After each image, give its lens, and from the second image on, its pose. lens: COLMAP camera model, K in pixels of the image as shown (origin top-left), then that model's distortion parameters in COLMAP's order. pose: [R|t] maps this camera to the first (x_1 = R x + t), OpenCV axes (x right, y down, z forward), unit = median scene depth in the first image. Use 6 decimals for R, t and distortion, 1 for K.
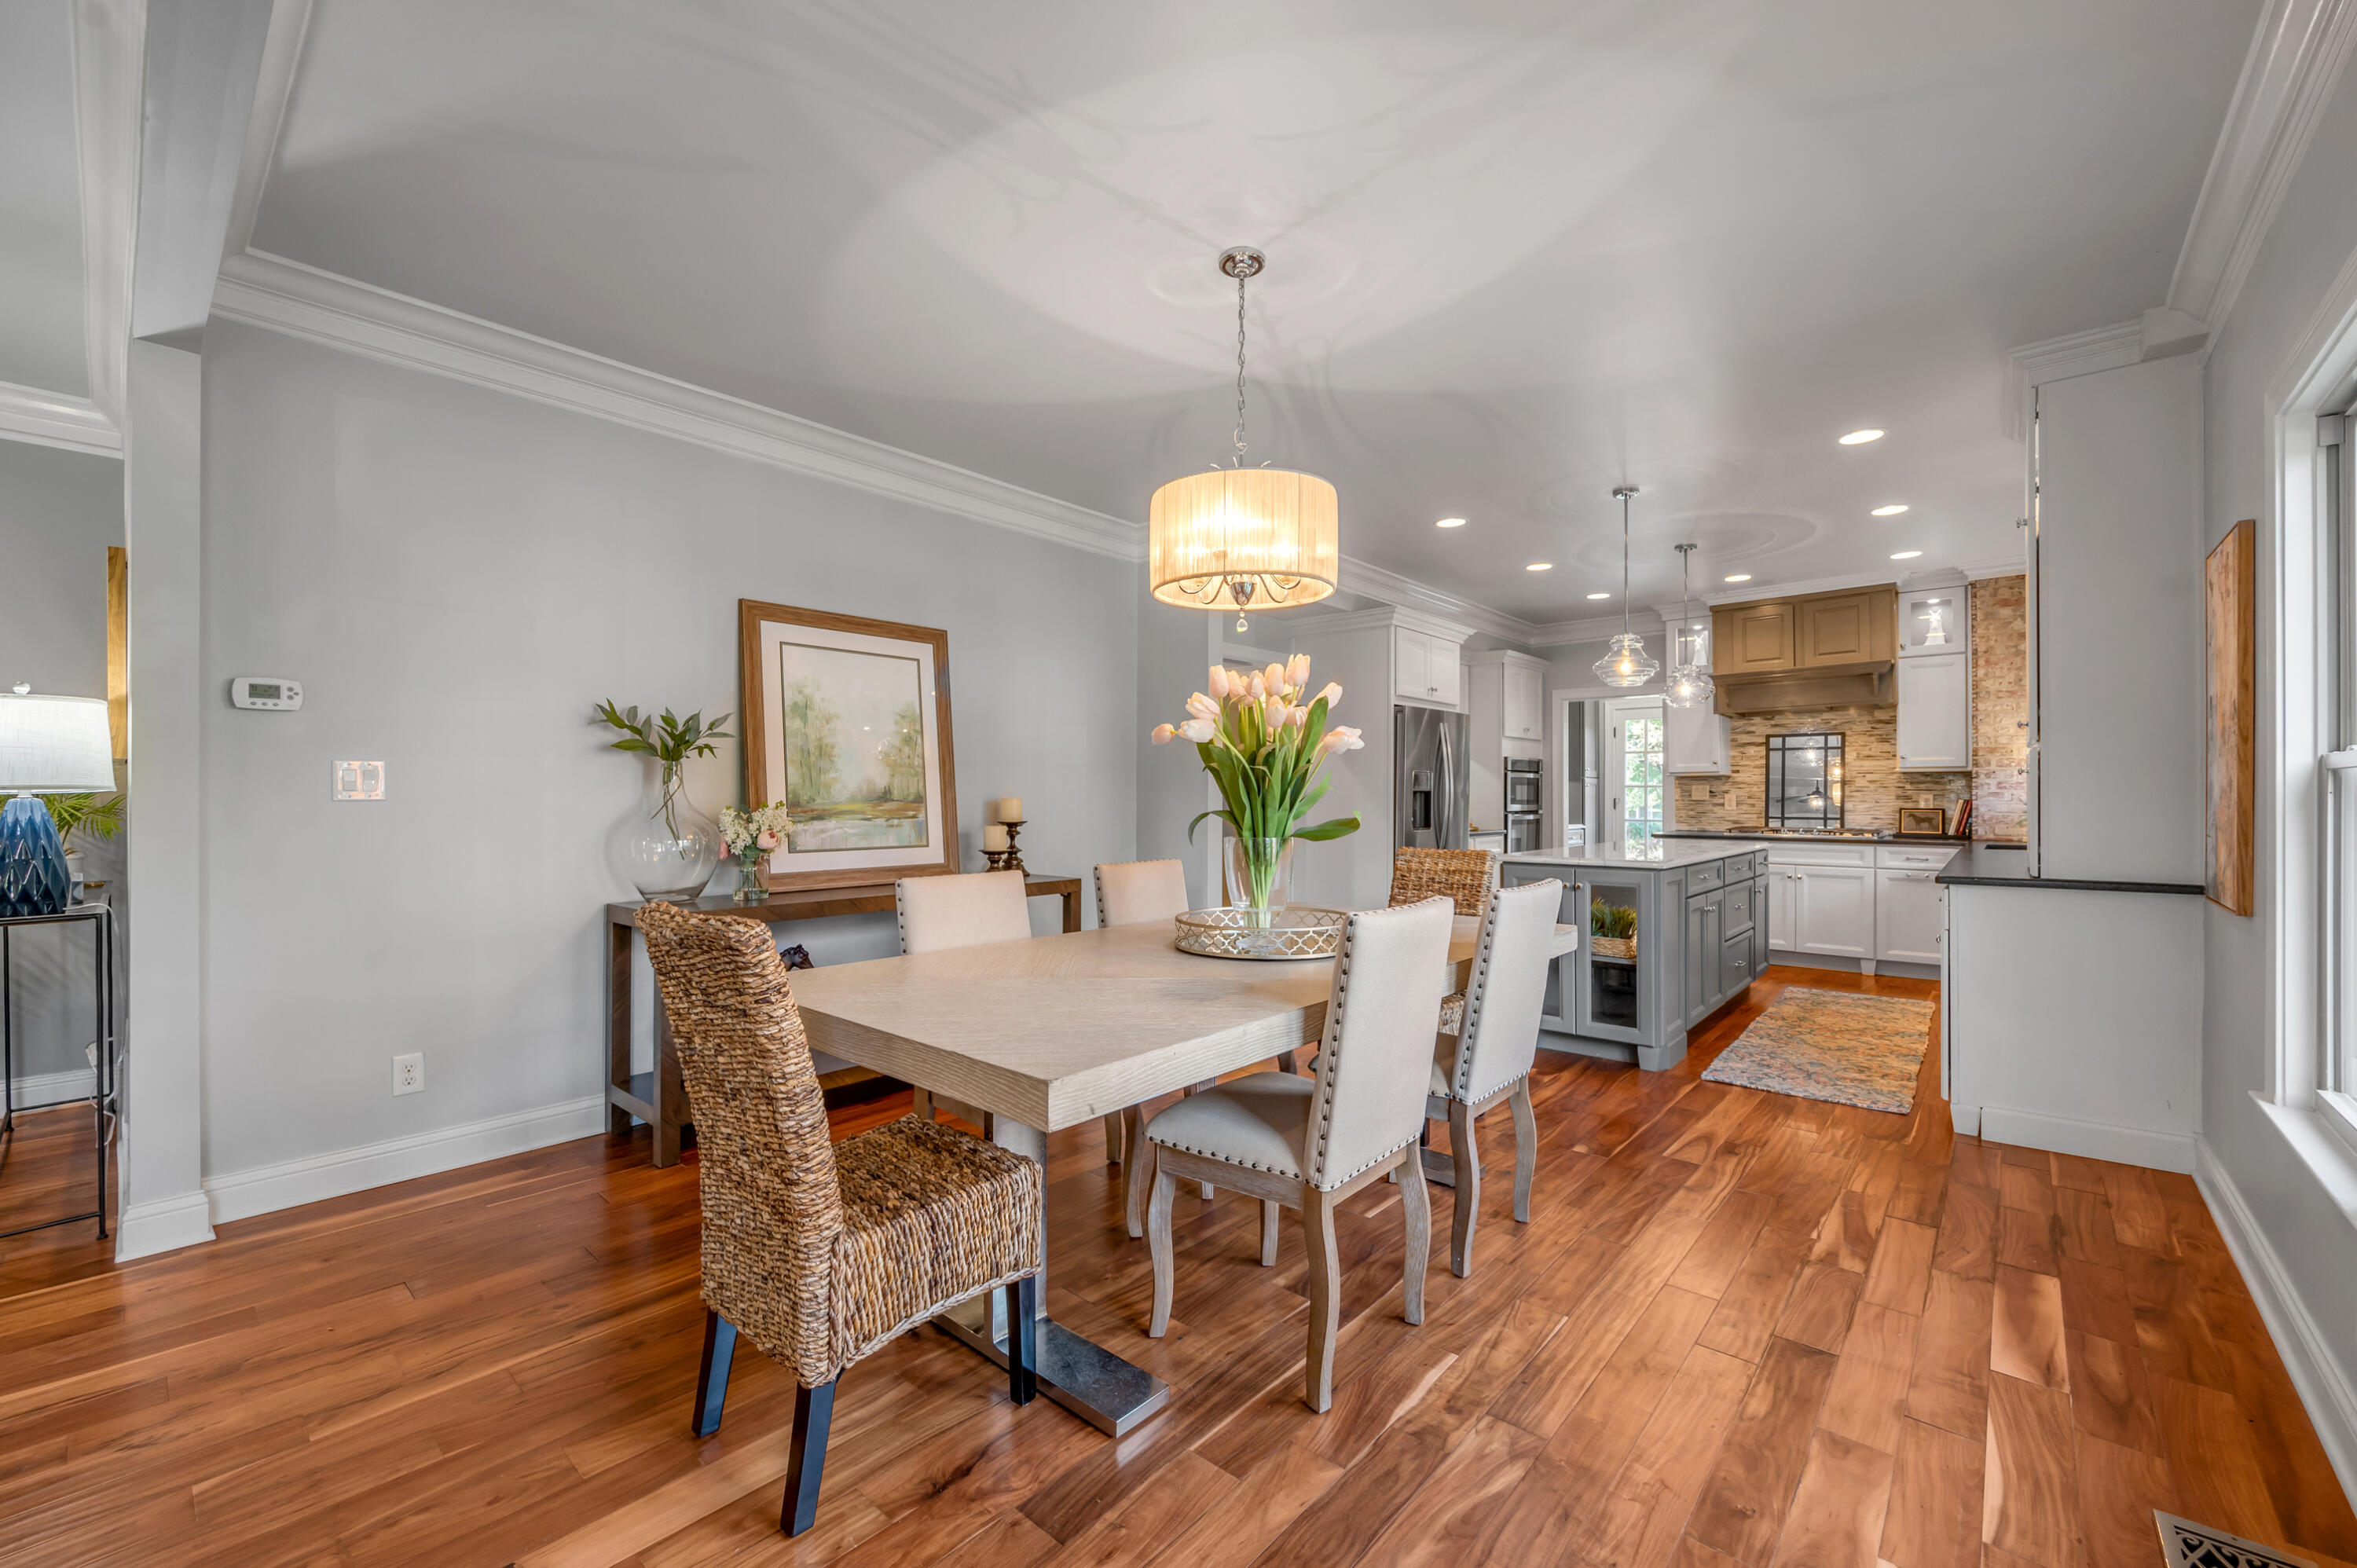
lens RADIAL K [[938.6, 0, 1188.9], [0, 938.6, 791.8], [0, 0, 1]] dist [-0.001595, -0.000254]
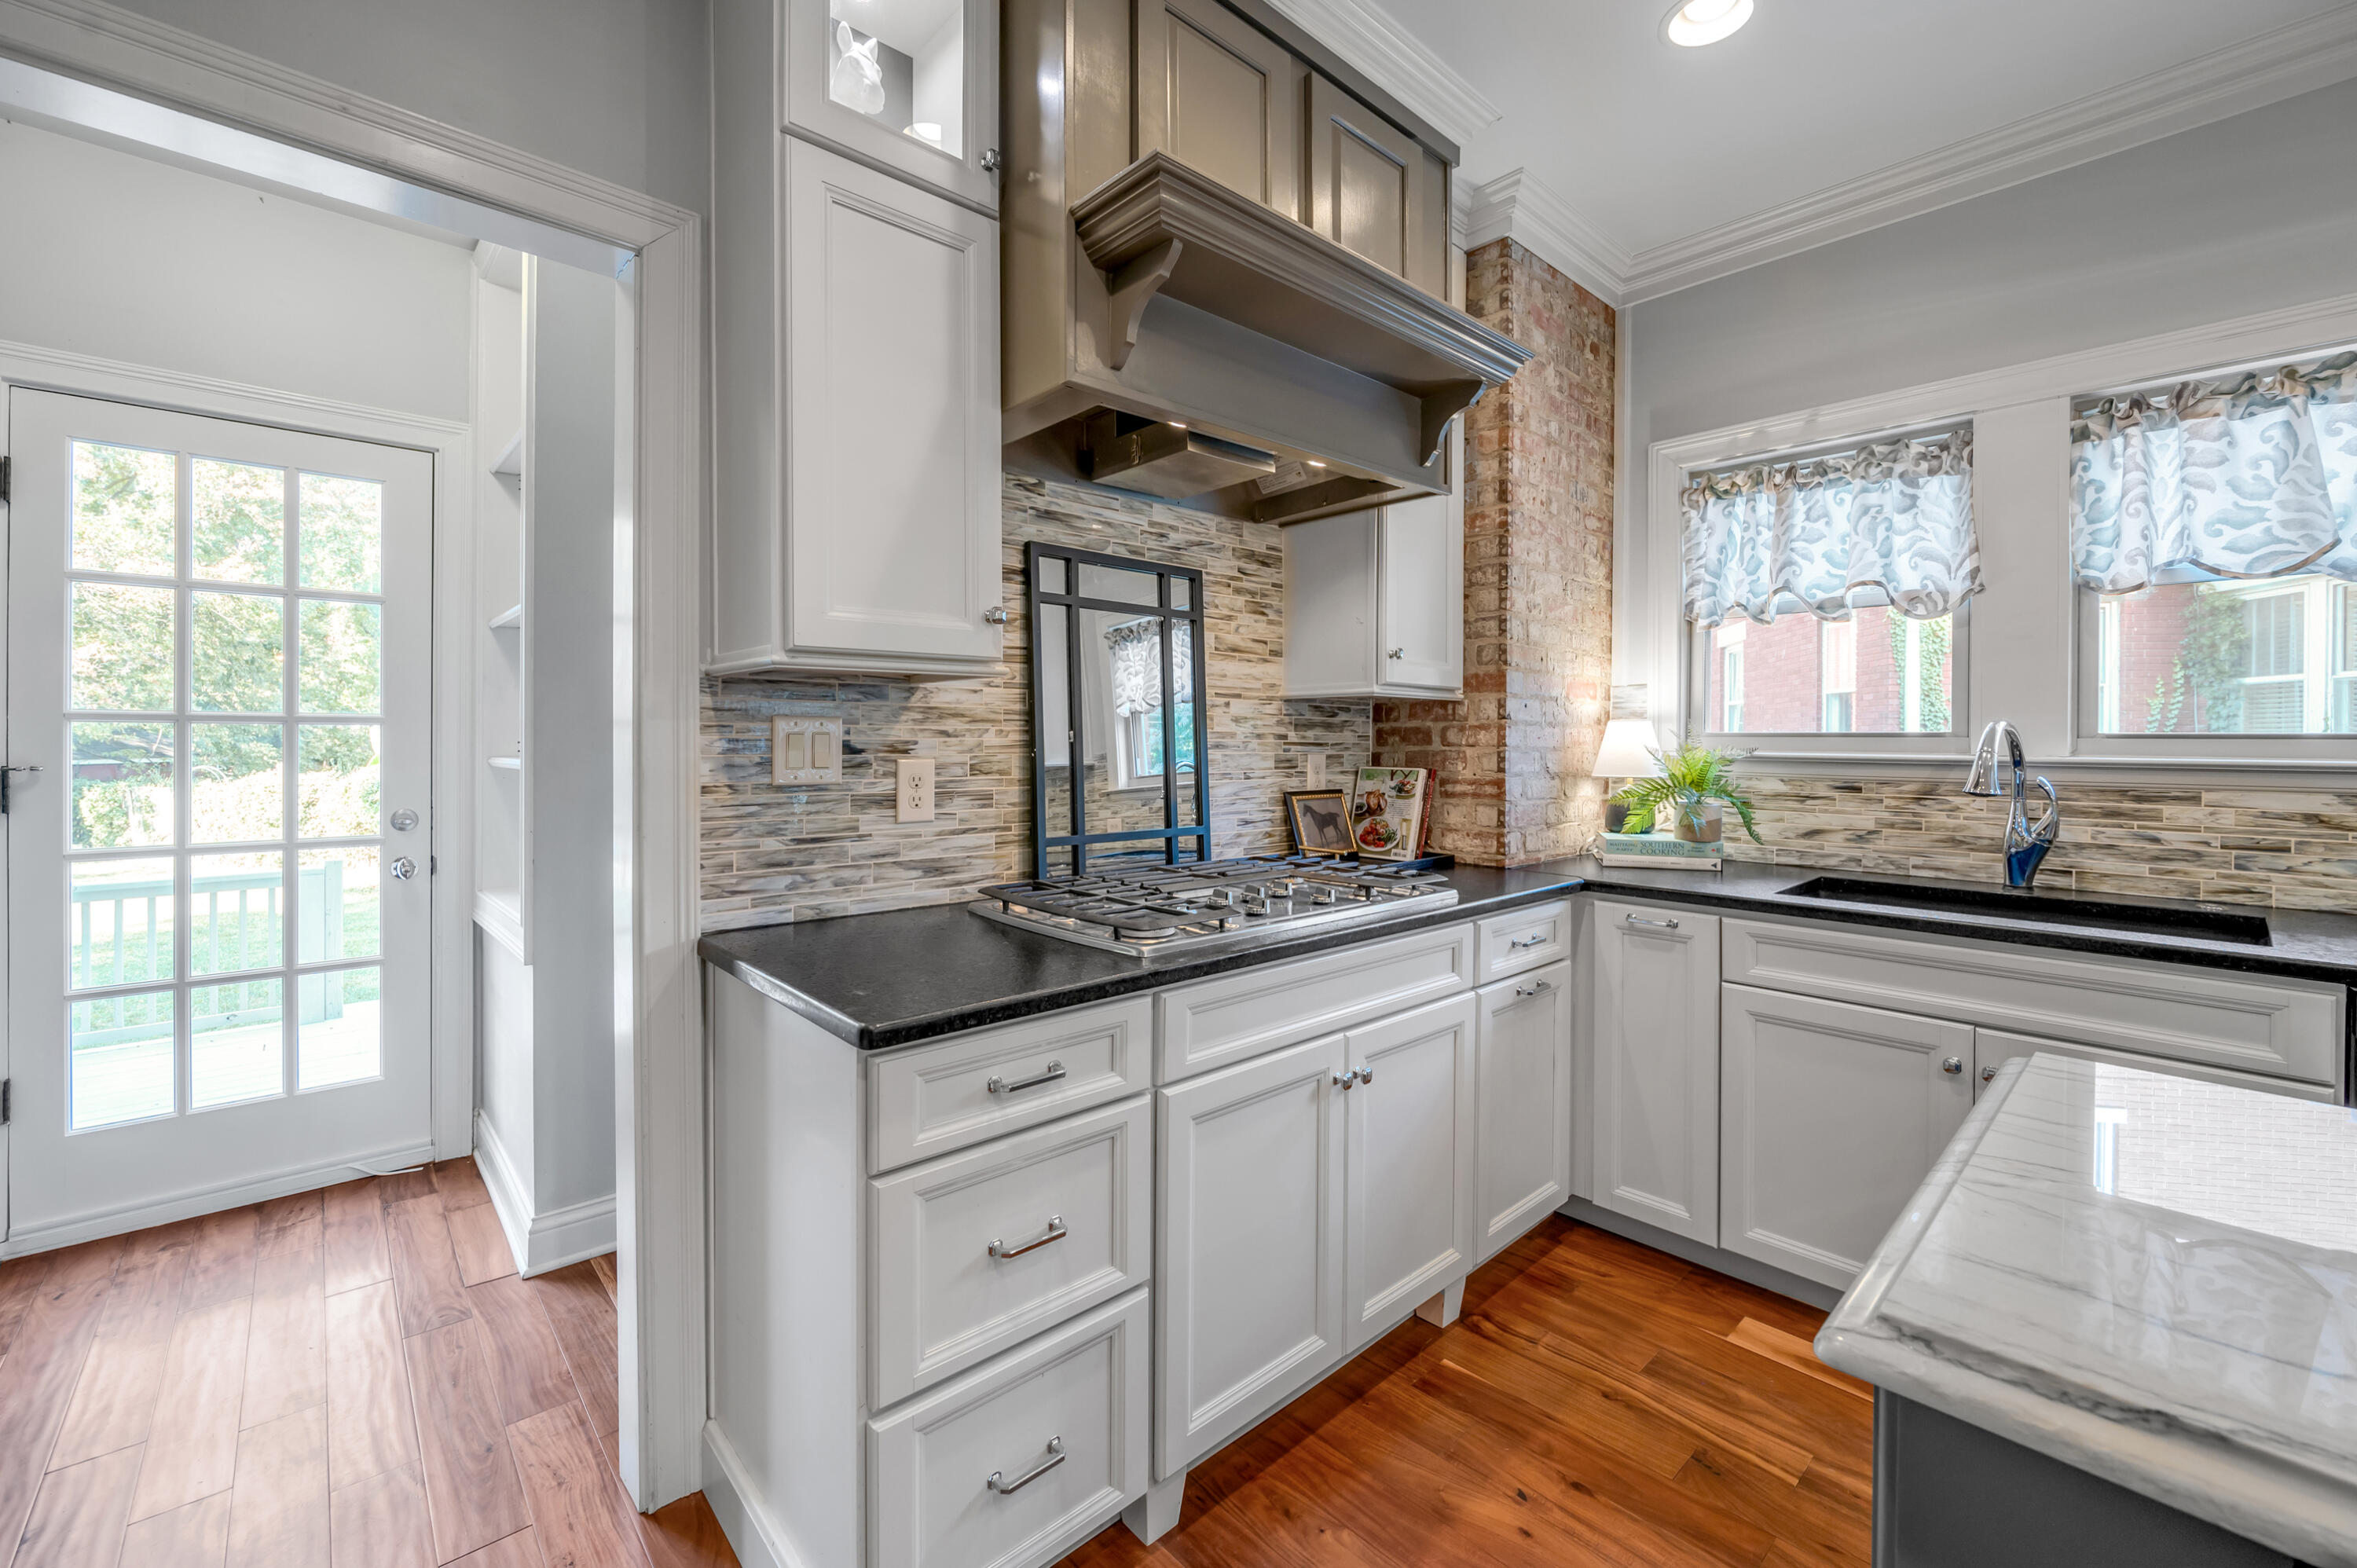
lens RADIAL K [[972.0, 0, 1190.8], [0, 972.0, 742.4], [0, 0, 1]] dist [0.000014, 0.000468]
pose [[0.100068, -0.003356, 0.994975, 0.370394], [-0.010883, 0.999931, 0.004467, -0.004022], [-0.994921, -0.011275, 0.100025, 1.020346]]
